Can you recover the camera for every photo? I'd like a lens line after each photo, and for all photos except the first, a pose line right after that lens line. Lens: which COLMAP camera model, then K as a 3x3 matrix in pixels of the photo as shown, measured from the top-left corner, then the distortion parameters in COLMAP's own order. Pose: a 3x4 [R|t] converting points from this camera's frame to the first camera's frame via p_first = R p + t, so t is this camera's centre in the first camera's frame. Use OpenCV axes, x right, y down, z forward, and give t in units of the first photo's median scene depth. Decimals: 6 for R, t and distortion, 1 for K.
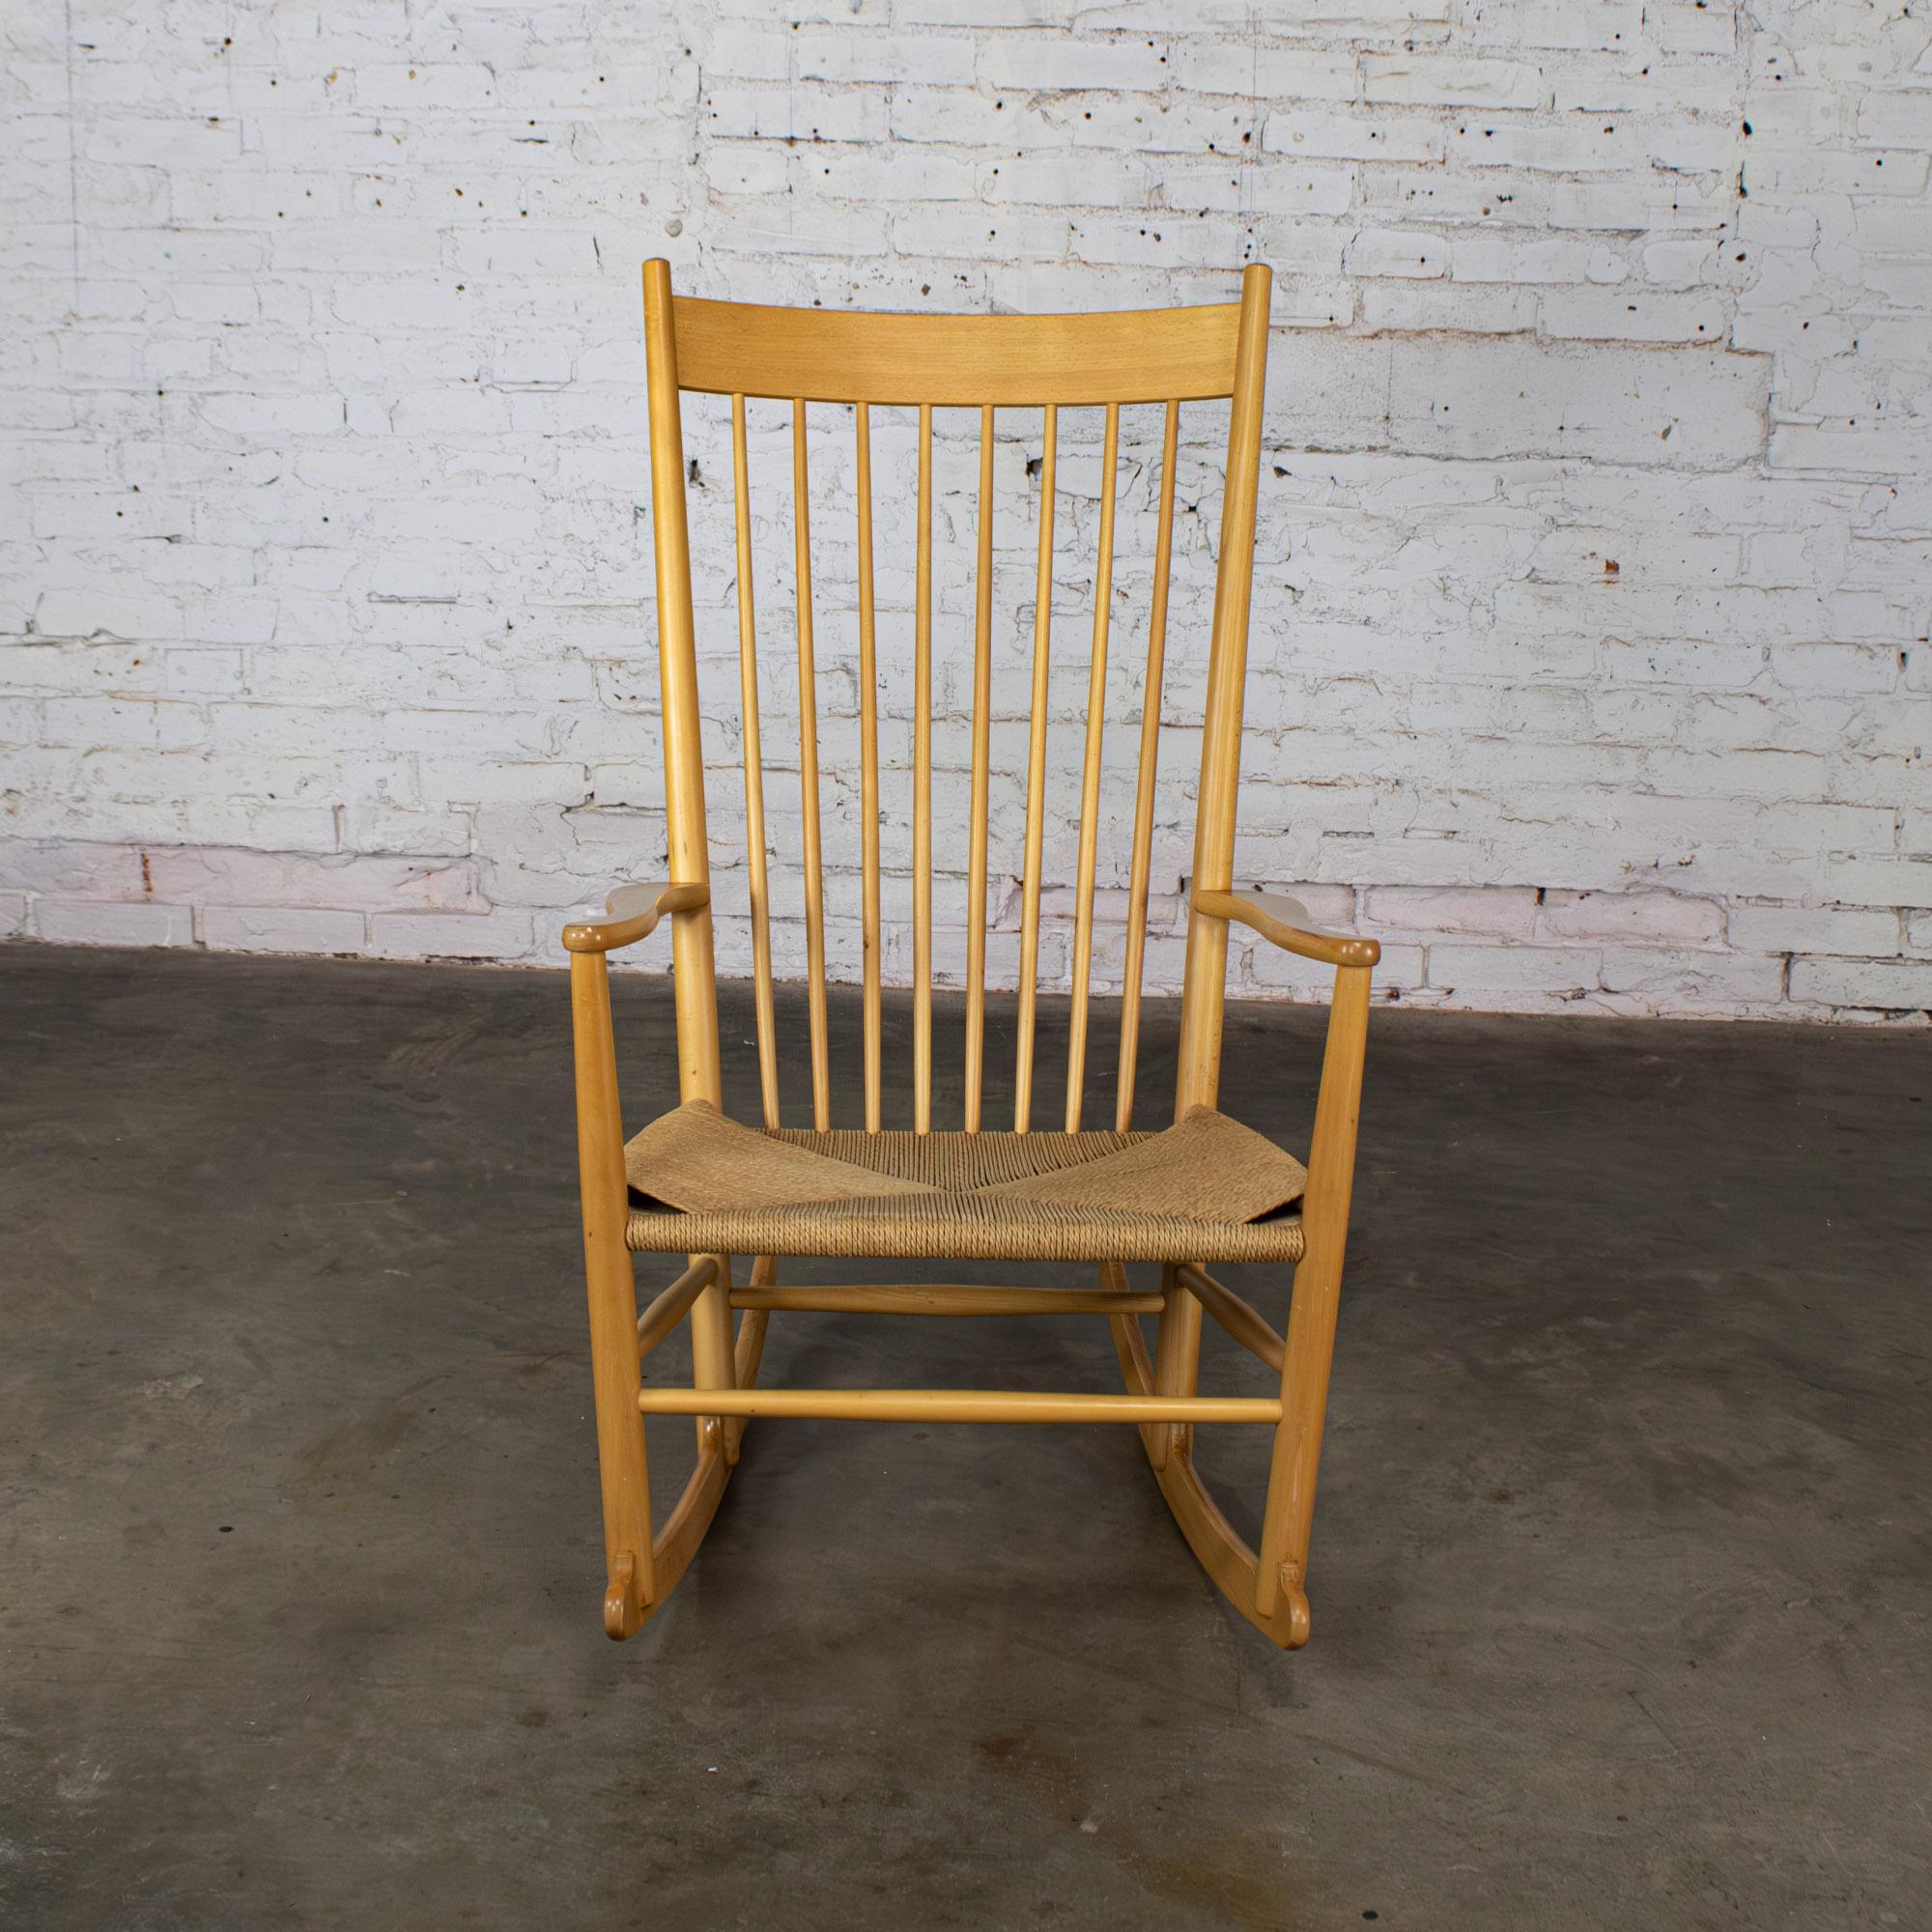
lens RADIAL K [[3649.6, 0, 913.7], [0, 3649.6, 700.4], [0, 0, 1]] dist [-0.120712, 0.000000]
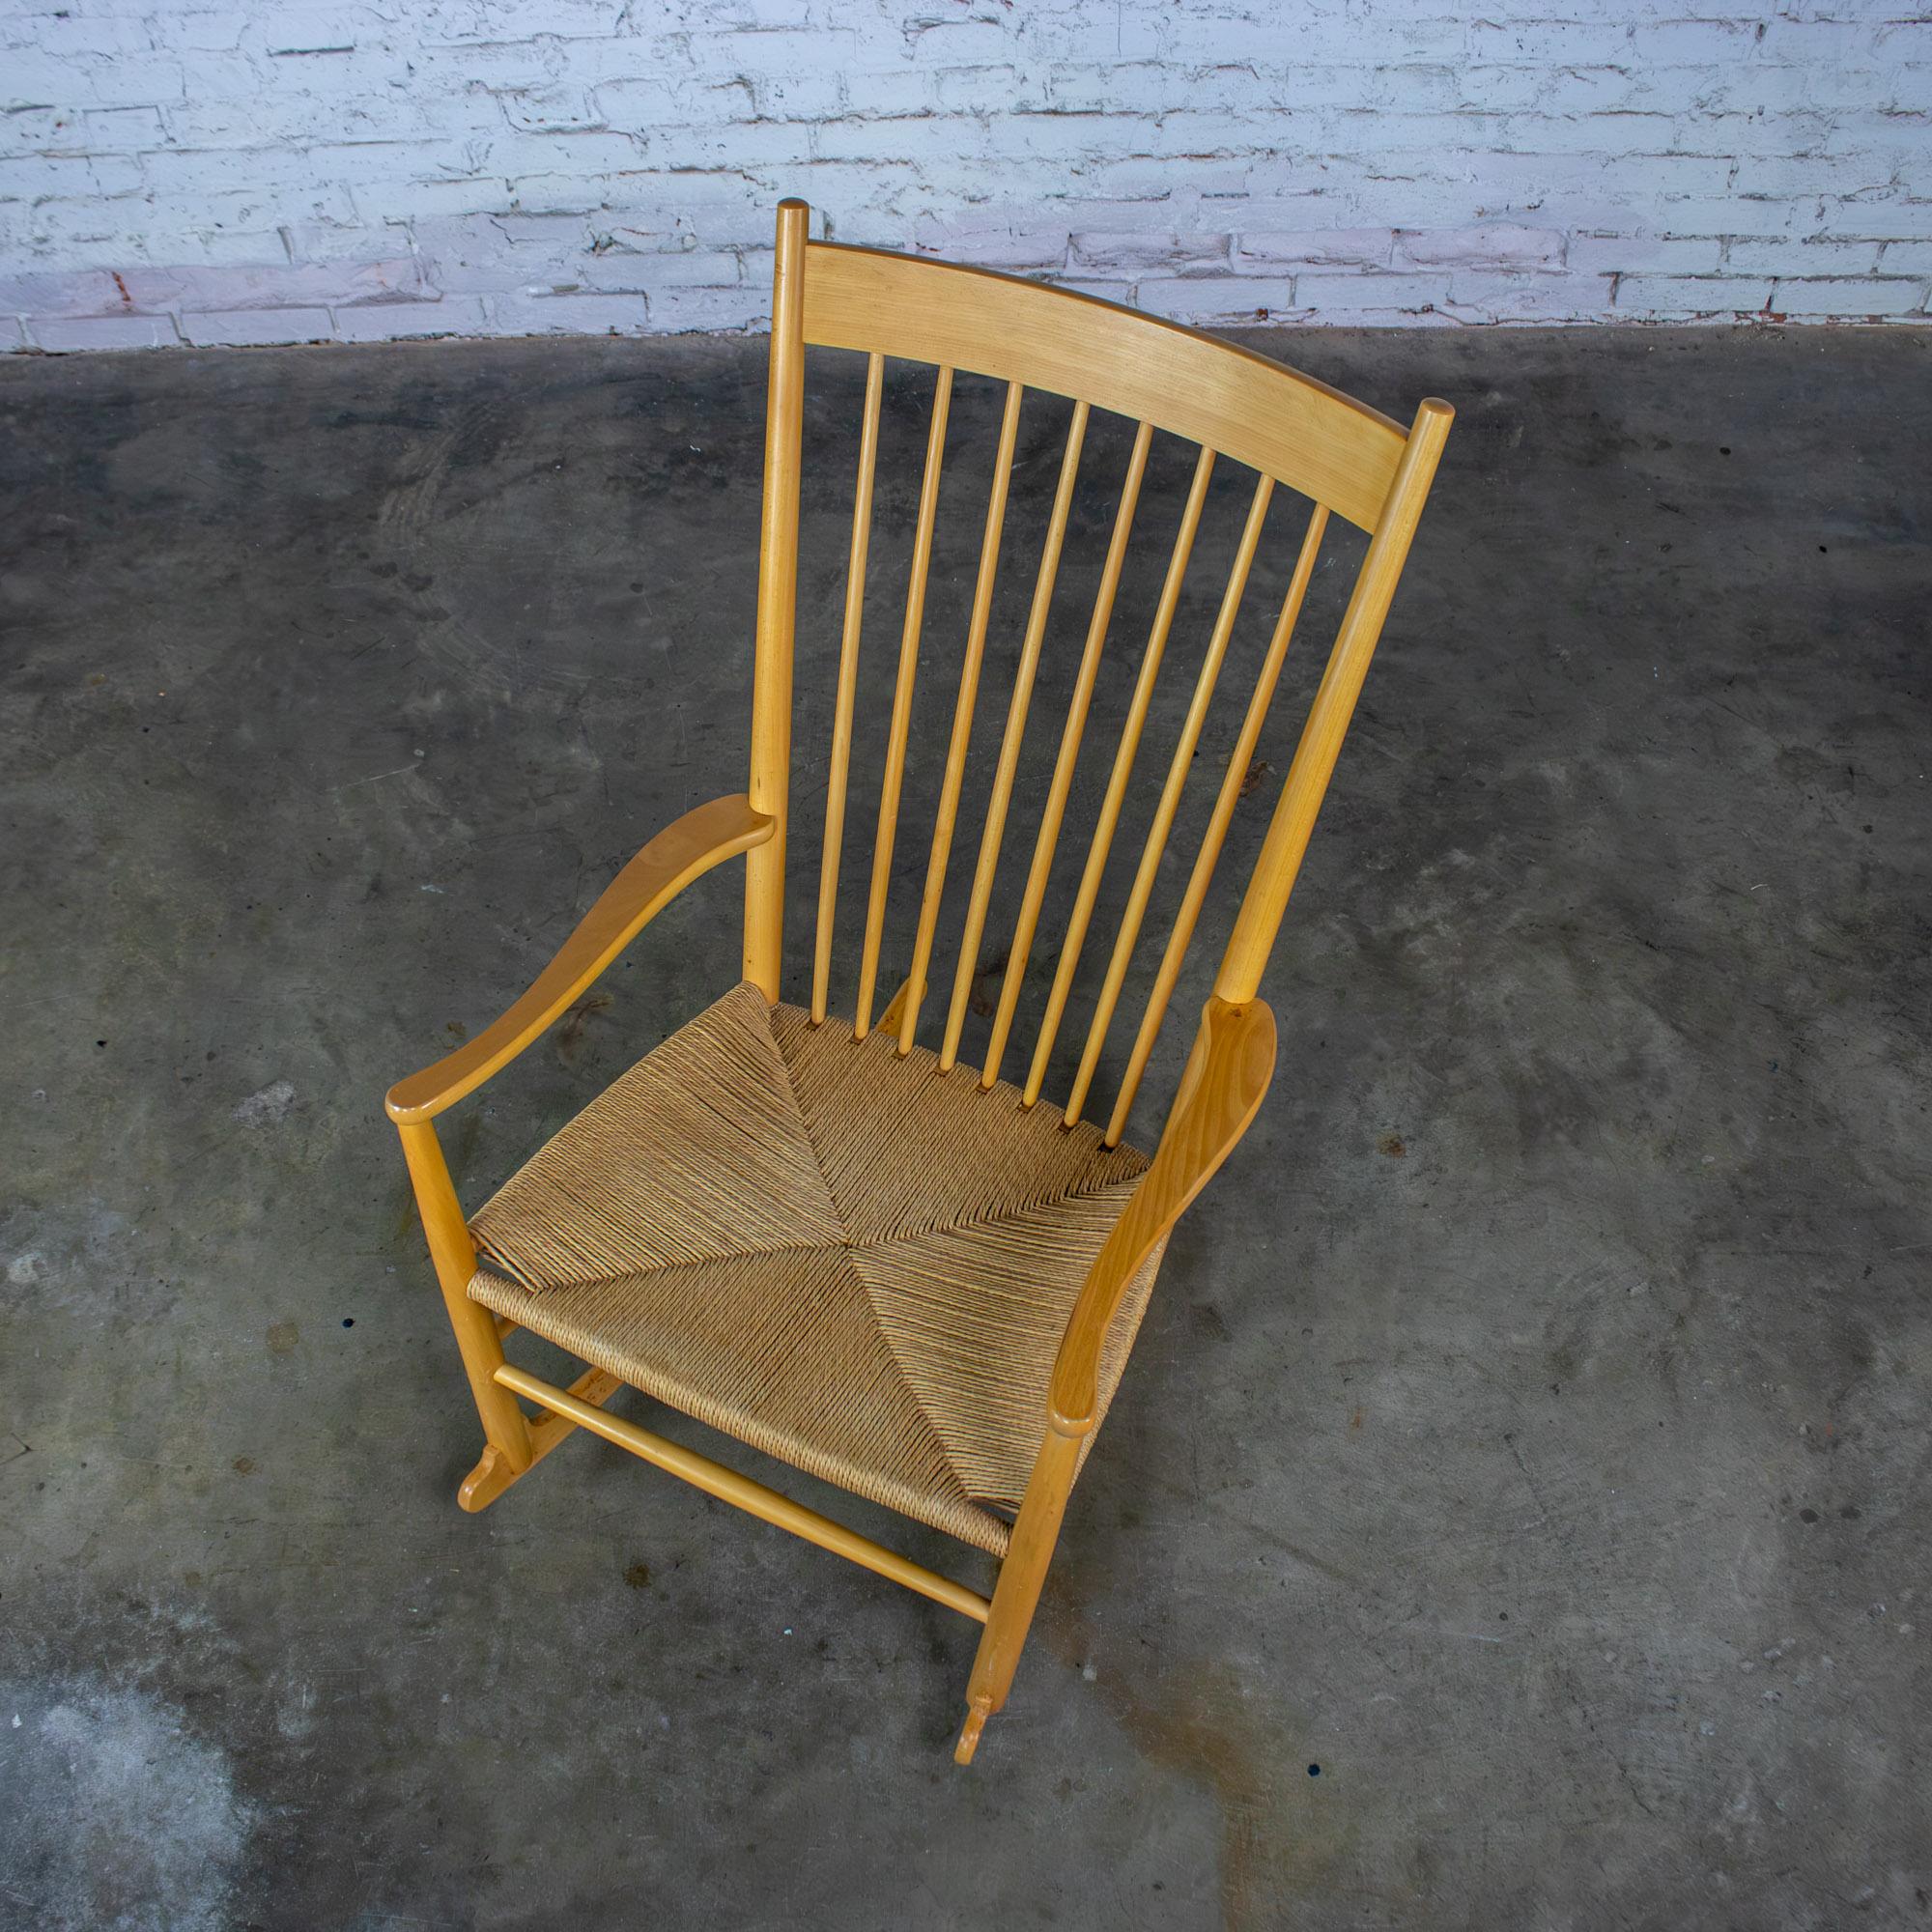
lens RADIAL K [[2455.3, 0, 945.6], [0, 2455.3, 968.1], [0, 0, 1]] dist [-0.104128, 0.000000]
pose [[0.995479, -0.093869, 0.014503, 0.005354], [0.060779, 0.746862, 0.662195, -0.276447], [-0.072991, -0.658320, 0.749191, 0.323658]]
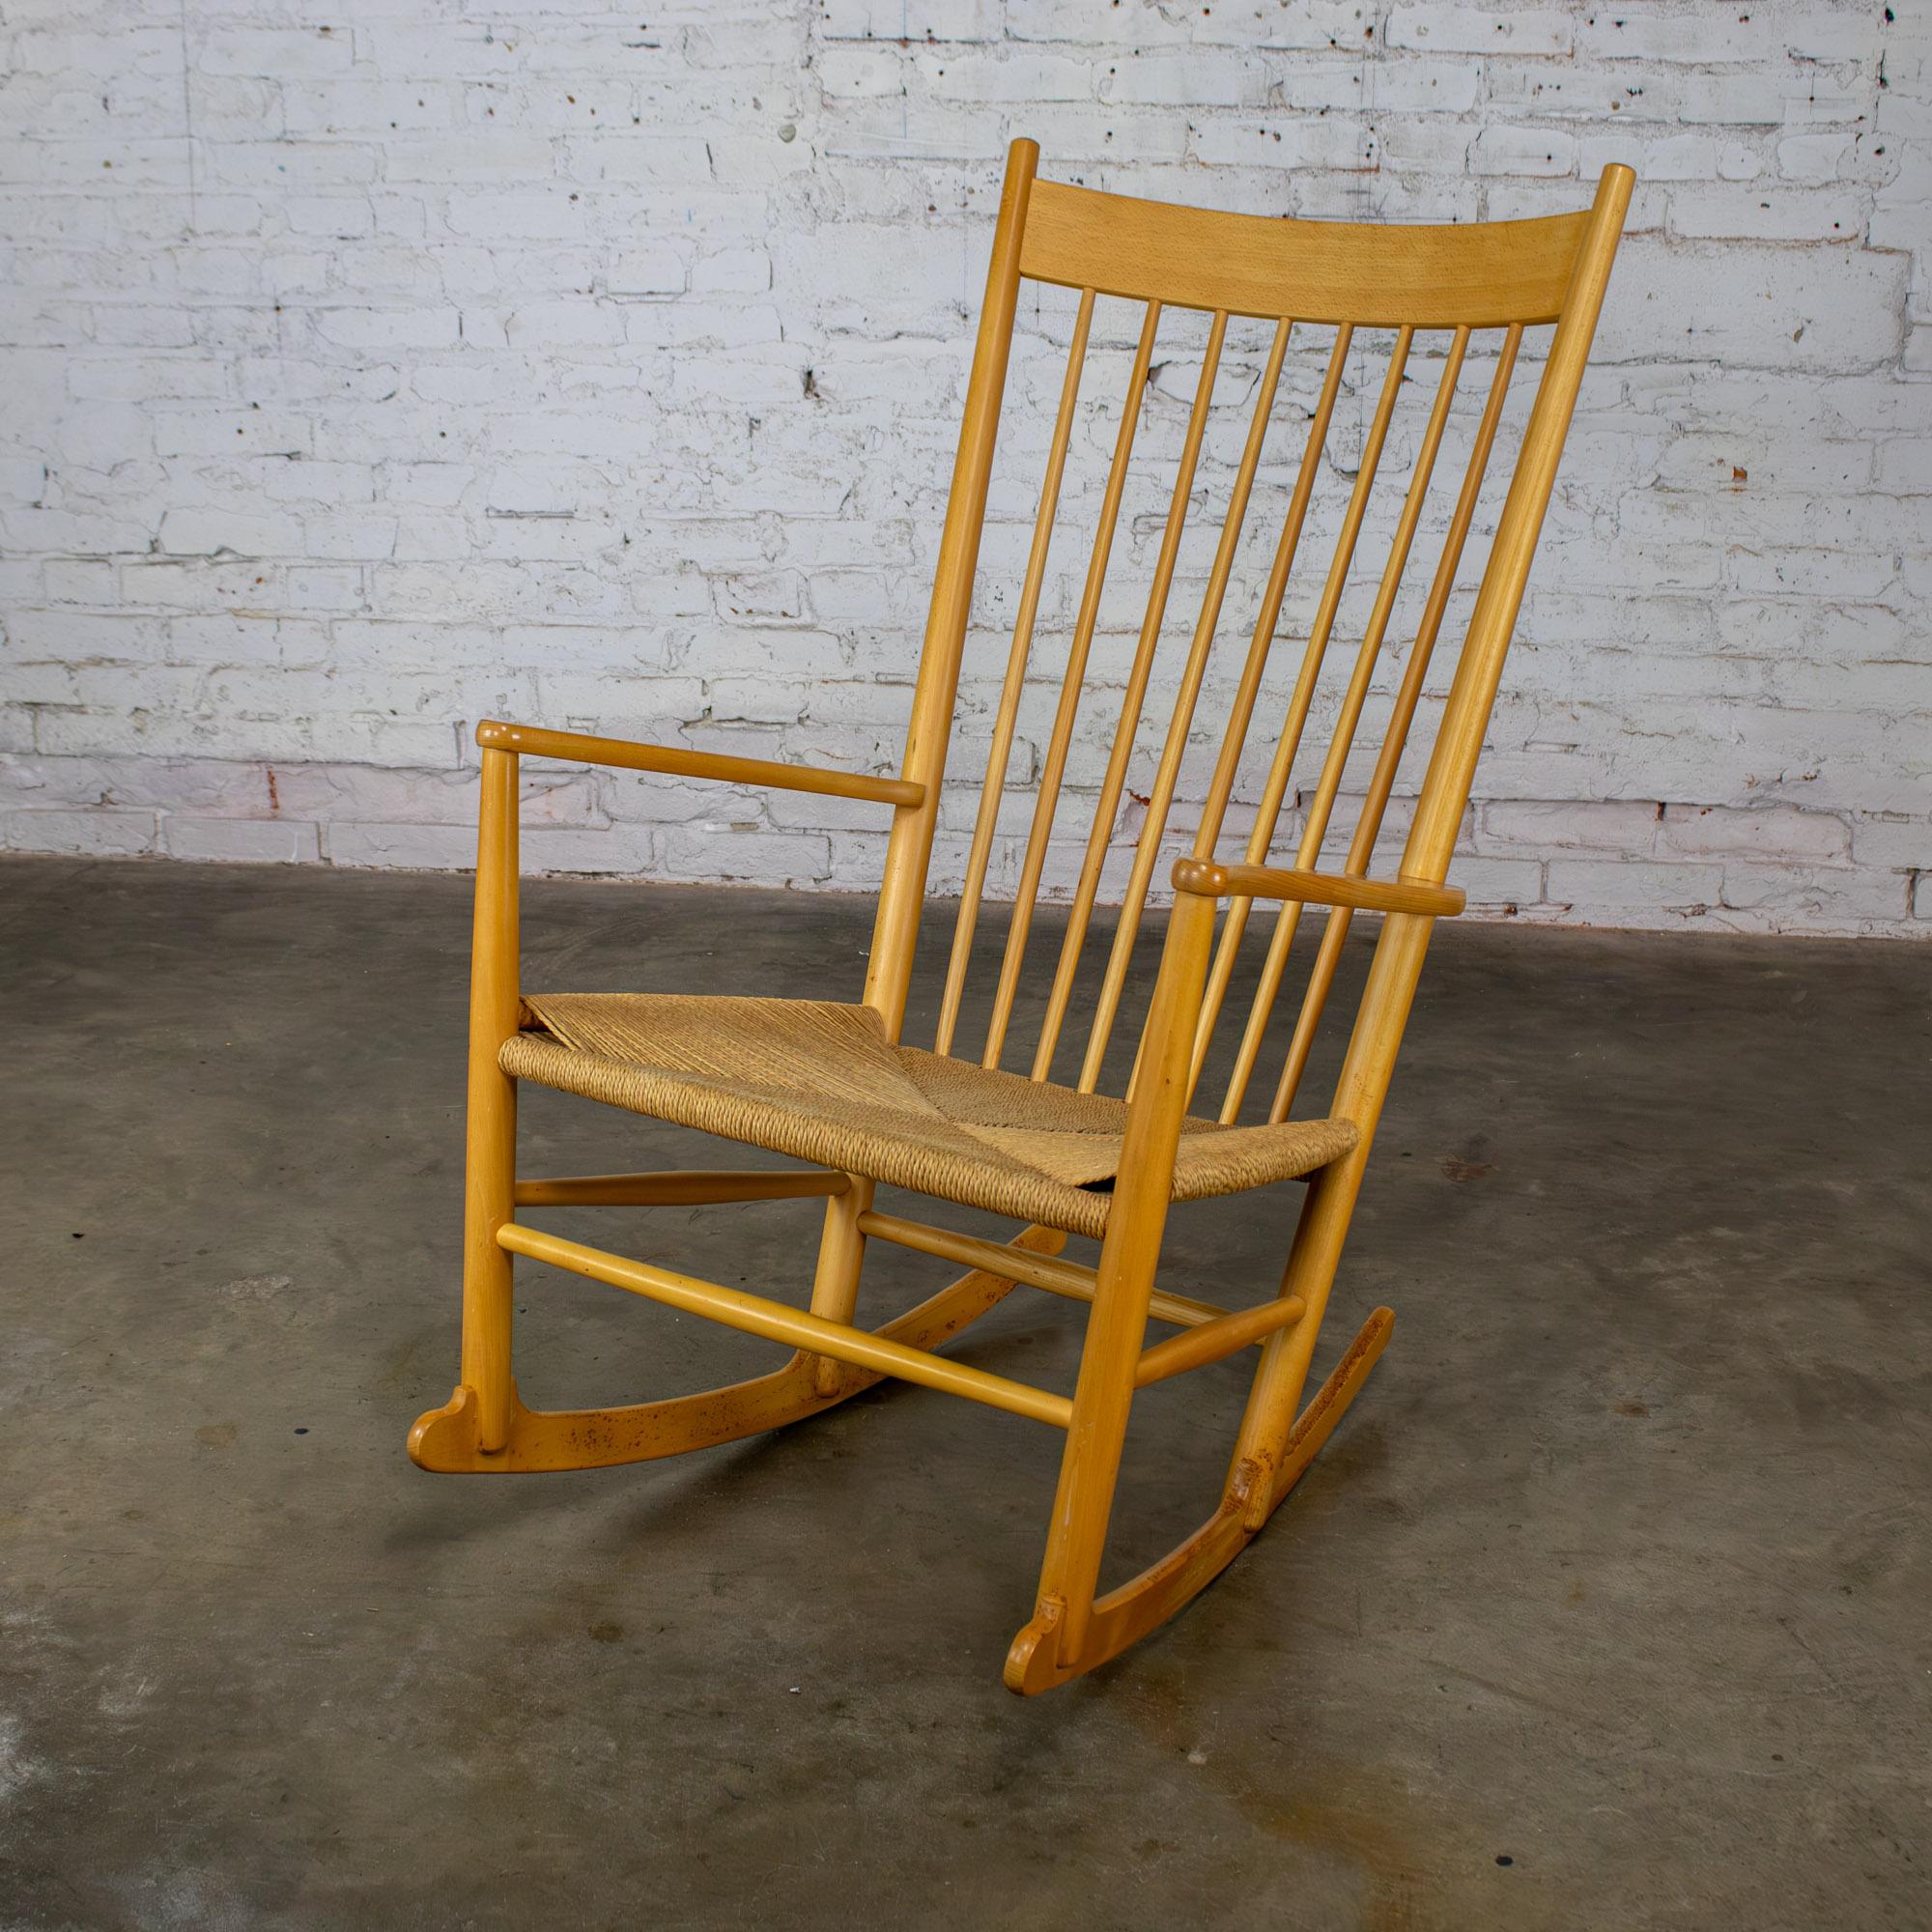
lens RADIAL K [[3222.4, 0, 876.7], [0, 3222.4, 928.8], [0, 0, 1]] dist [-0.097761, 0.000000]
pose [[0.998506, 0.002619, -0.054571, 0.006542], [0.001036, 0.997763, 0.066845, 0.027793], [0.054624, -0.066801, 0.996270, 0.118237]]
